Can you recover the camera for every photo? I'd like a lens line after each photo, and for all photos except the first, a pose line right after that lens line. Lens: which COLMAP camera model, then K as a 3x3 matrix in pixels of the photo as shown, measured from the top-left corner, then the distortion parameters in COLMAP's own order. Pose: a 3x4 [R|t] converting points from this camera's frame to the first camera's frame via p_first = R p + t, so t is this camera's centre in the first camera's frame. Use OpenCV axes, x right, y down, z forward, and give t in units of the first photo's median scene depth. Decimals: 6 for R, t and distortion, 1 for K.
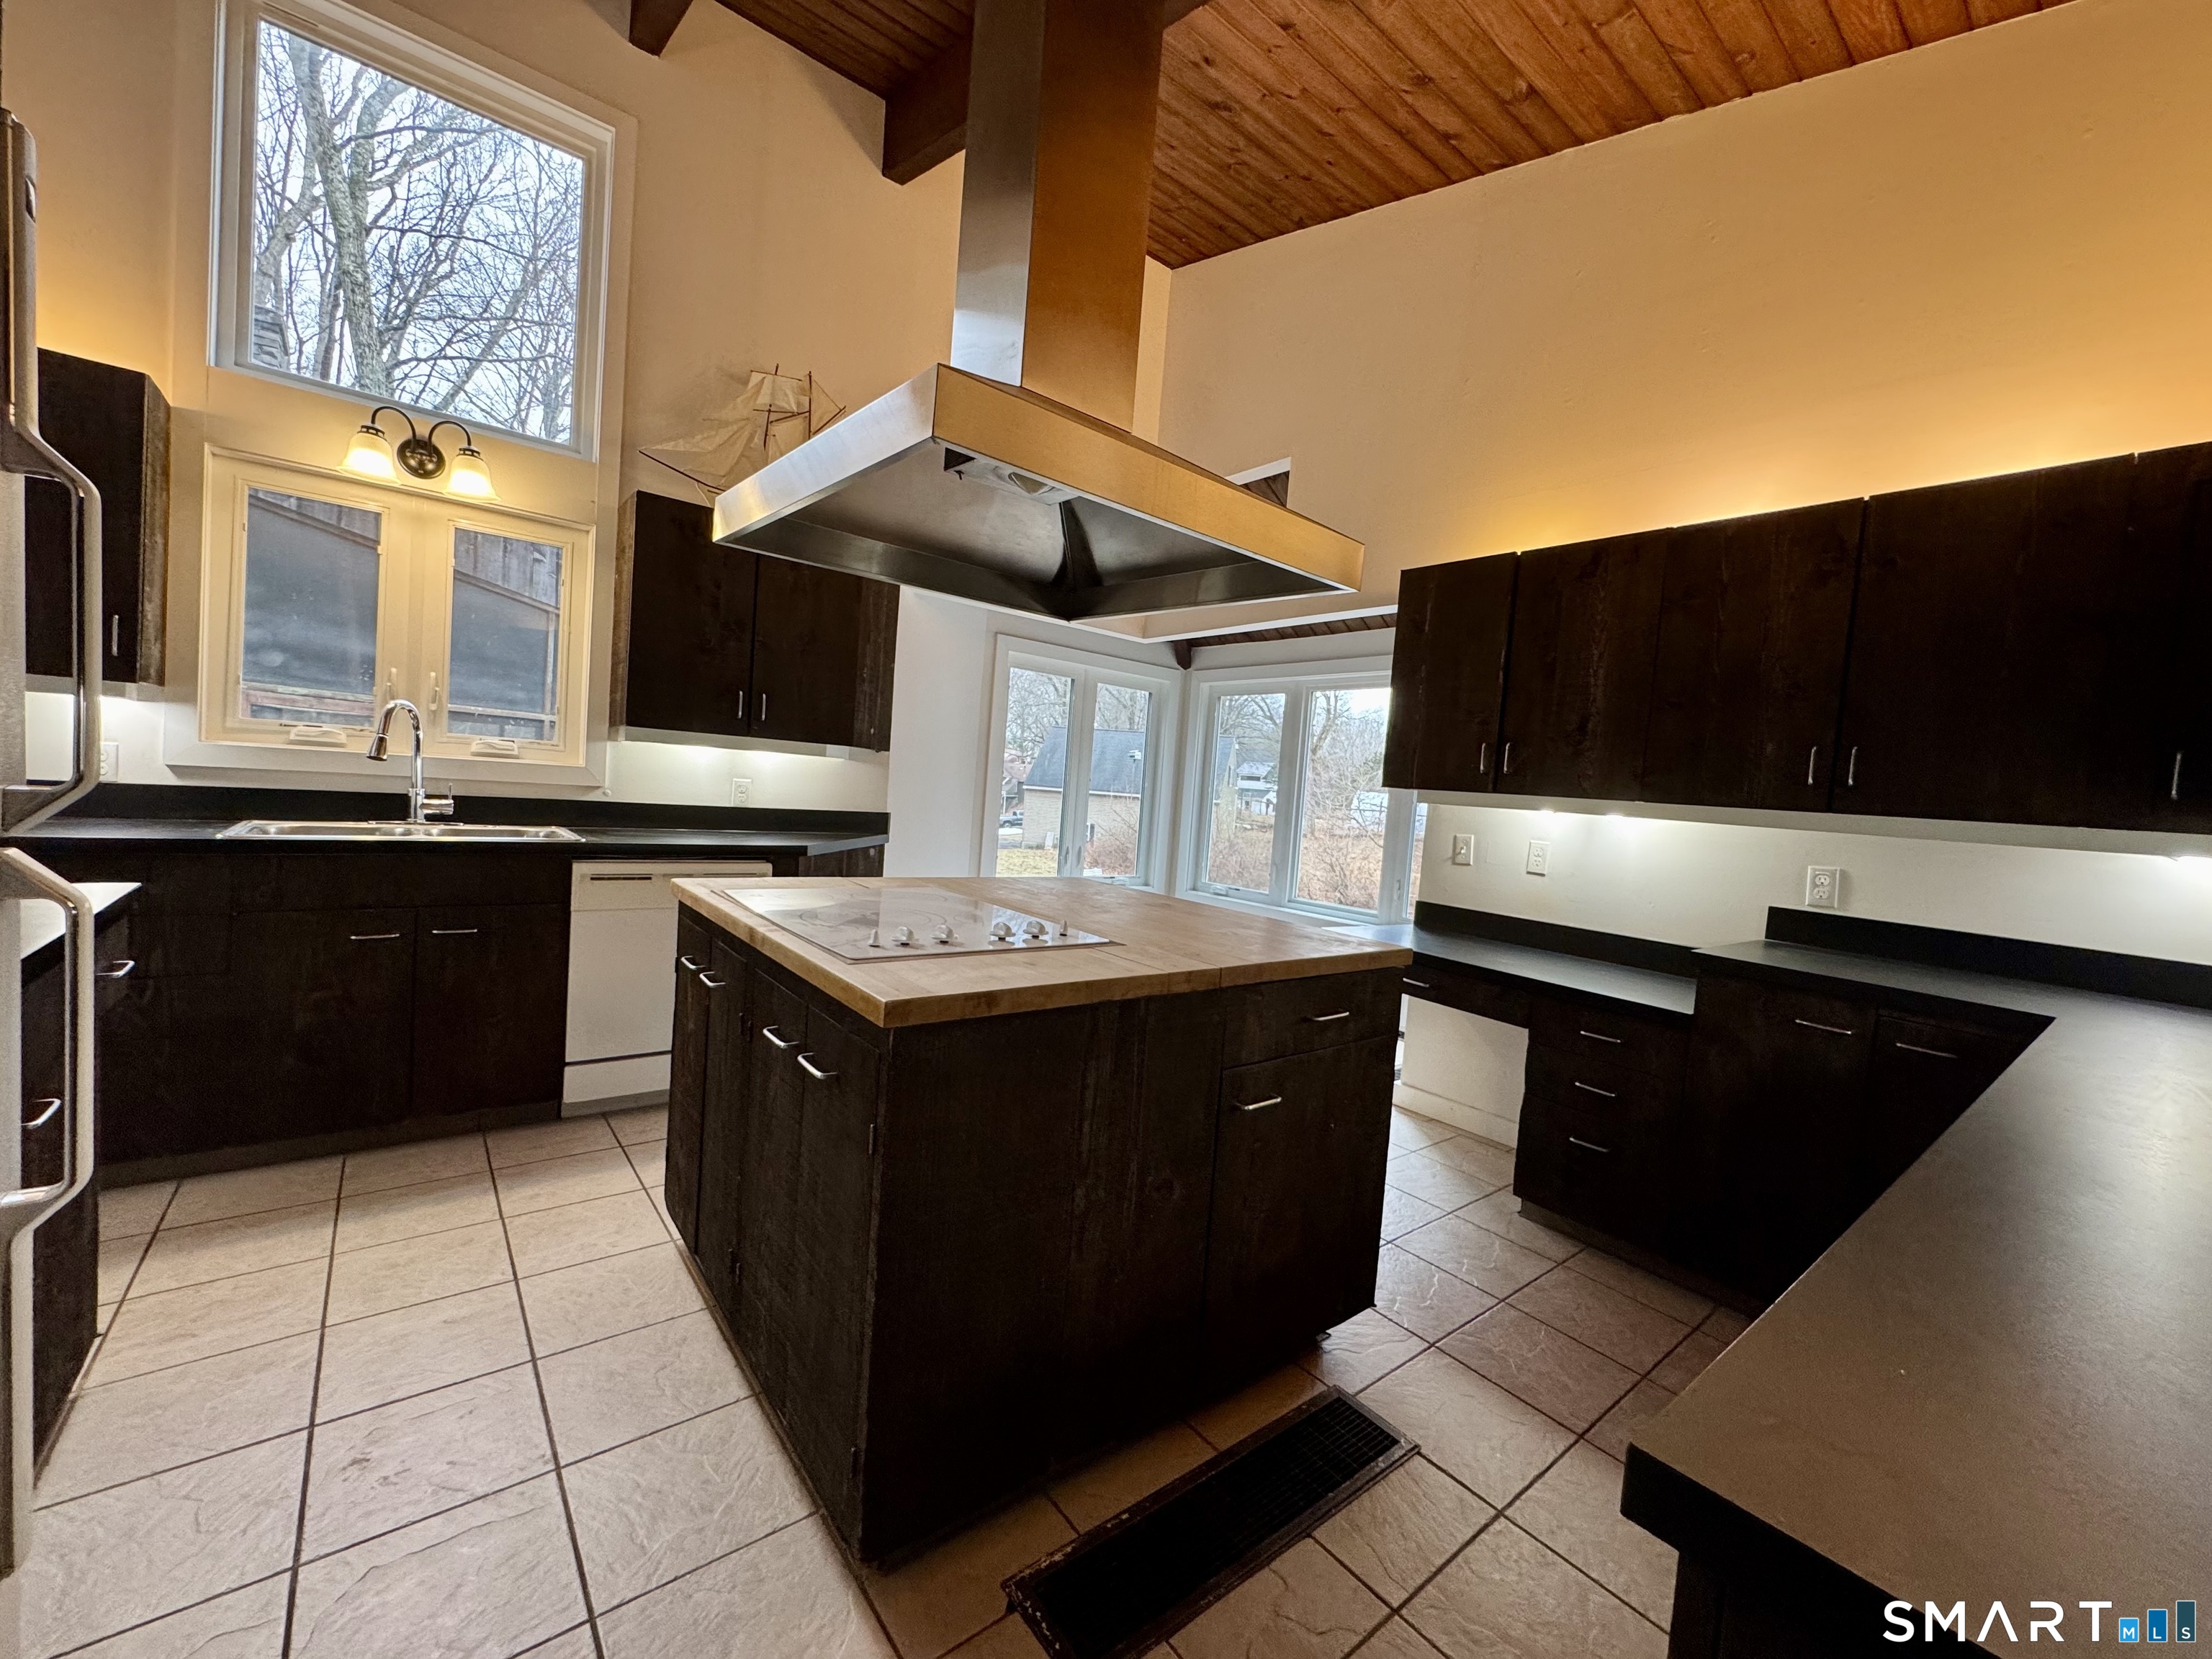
lens RADIAL K [[878.2, 0, 1109.2], [0, 878.2, 830.2], [0, 0, 1]] dist [-0.002595, 0.000813]
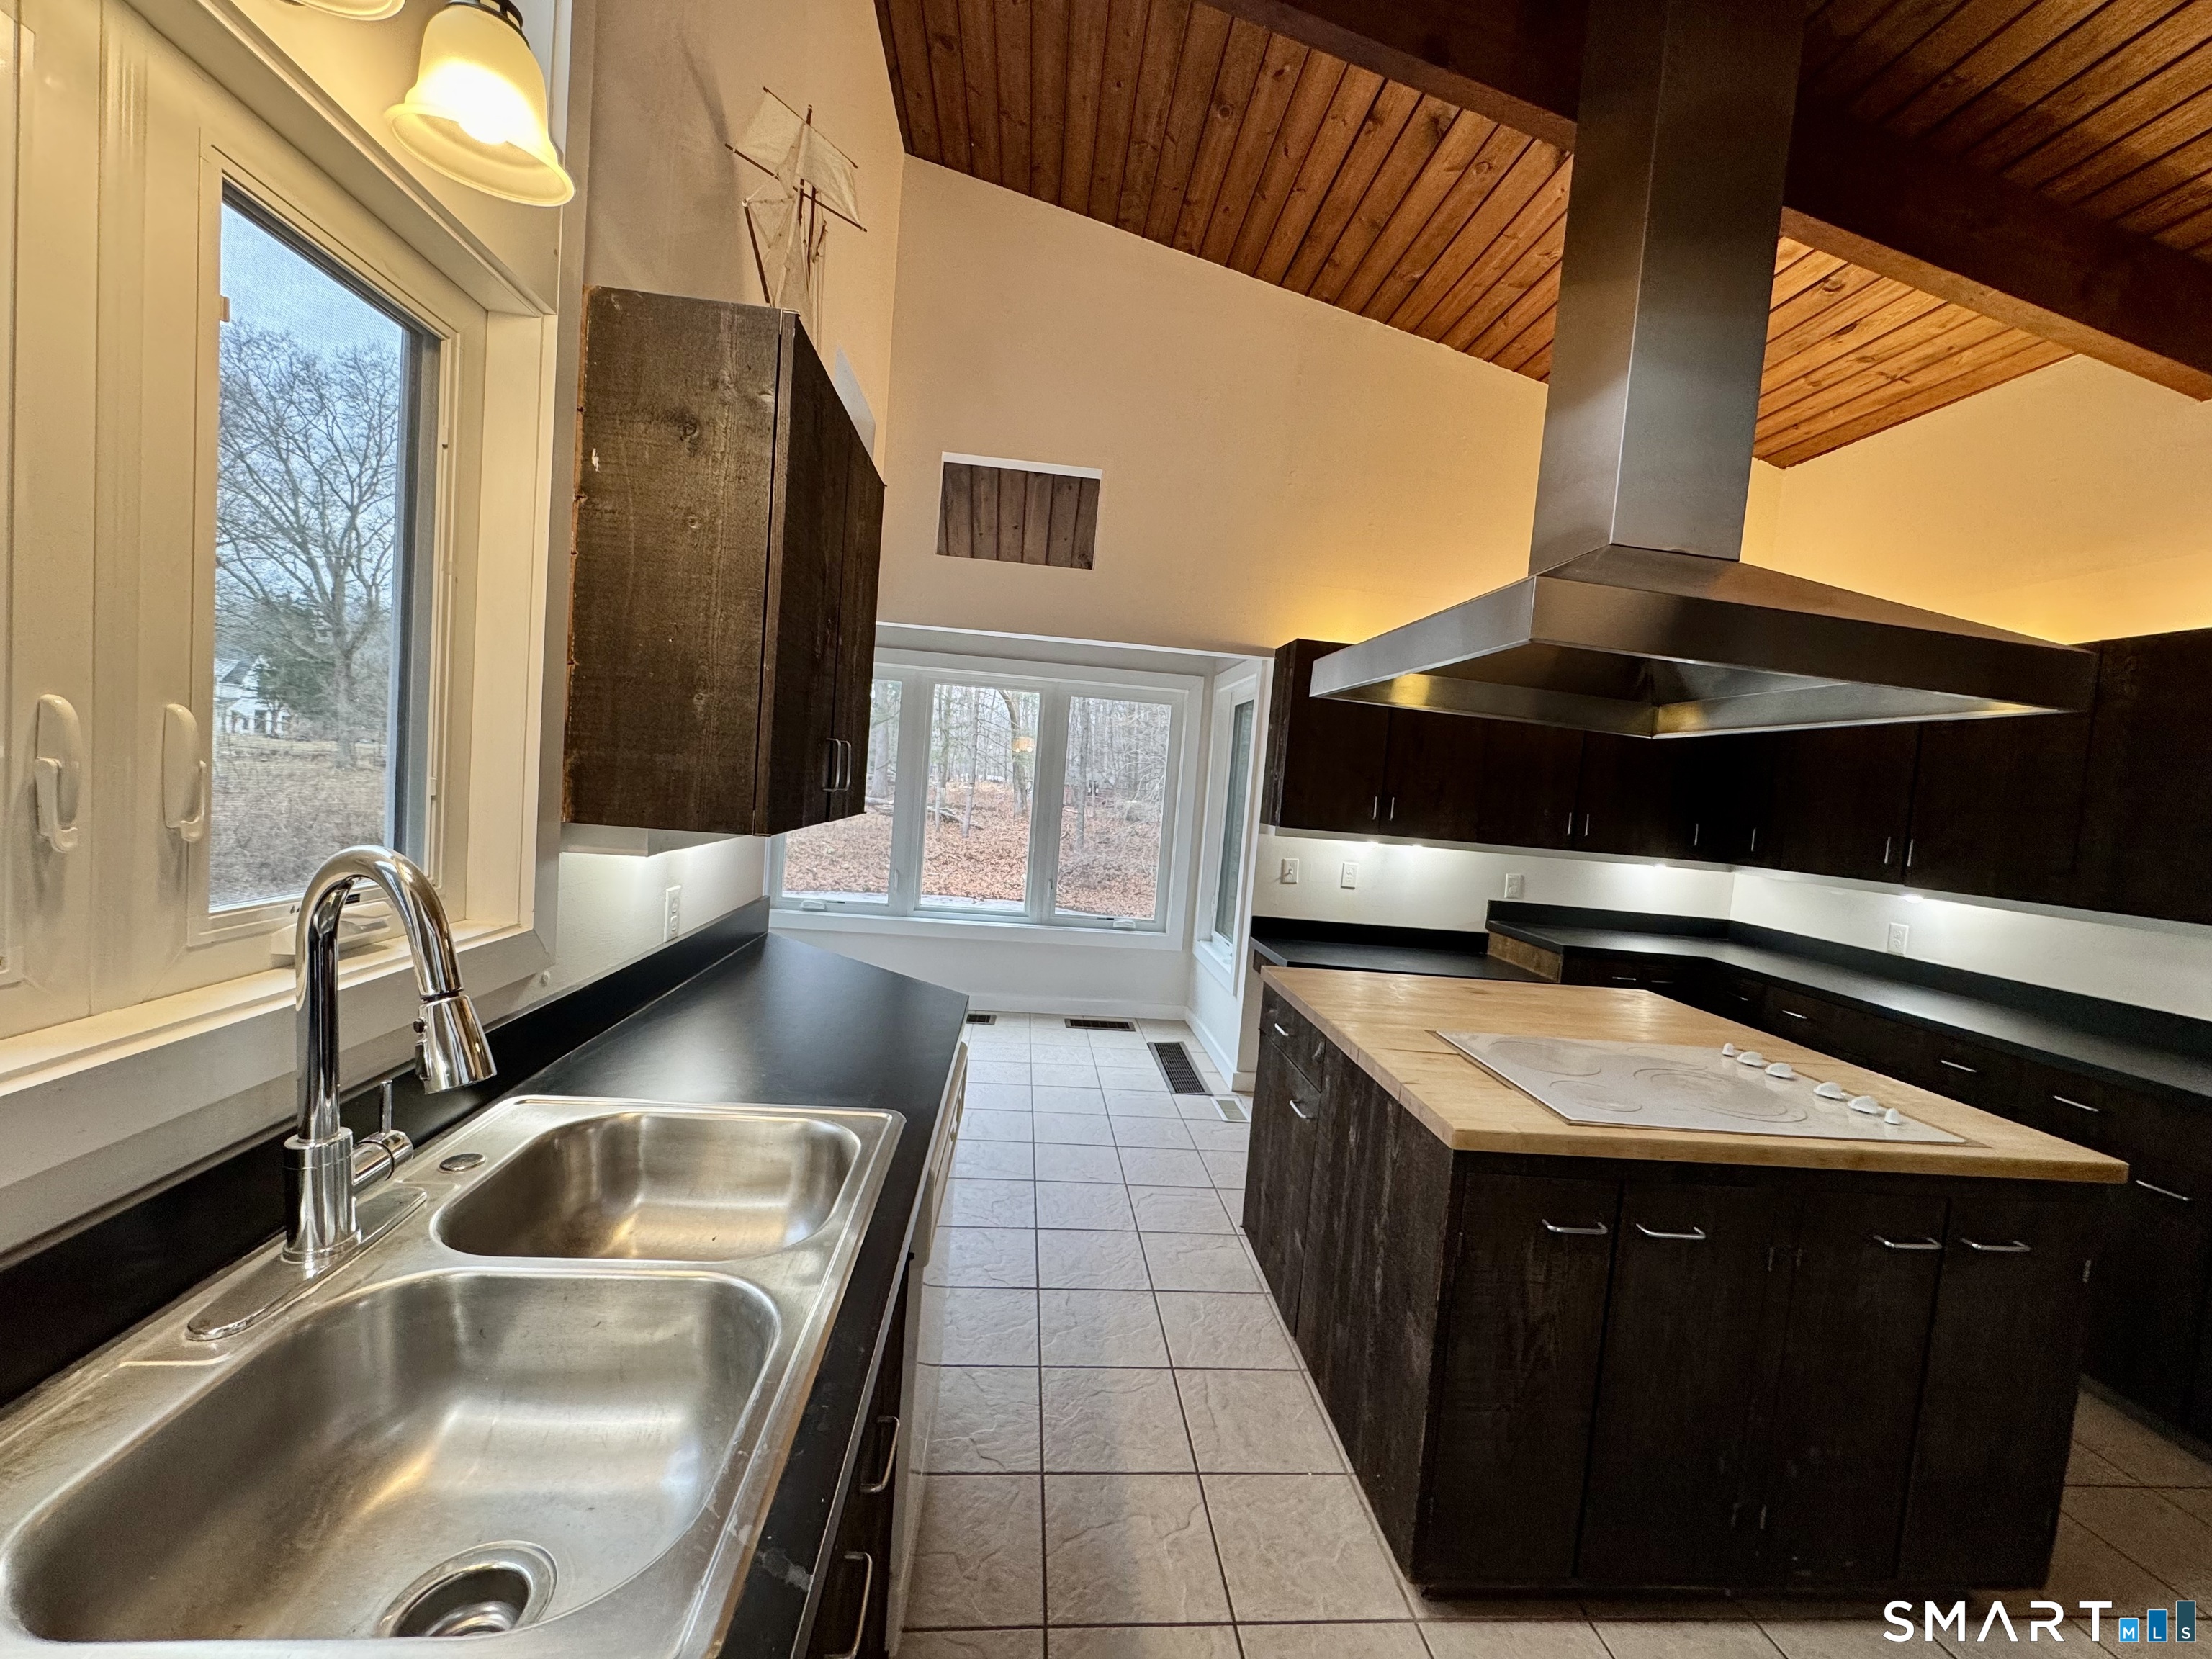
lens RADIAL K [[878.2, 0, 1109.2], [0, 878.2, 830.2], [0, 0, 1]] dist [-0.002595, 0.000813]
pose [[0.553895, -0.068382, 0.829774, -0.799775], [-0.005968, 0.996270, 0.086086, -0.145789], [-0.832565, -0.052635, 0.551421, 0.576723]]
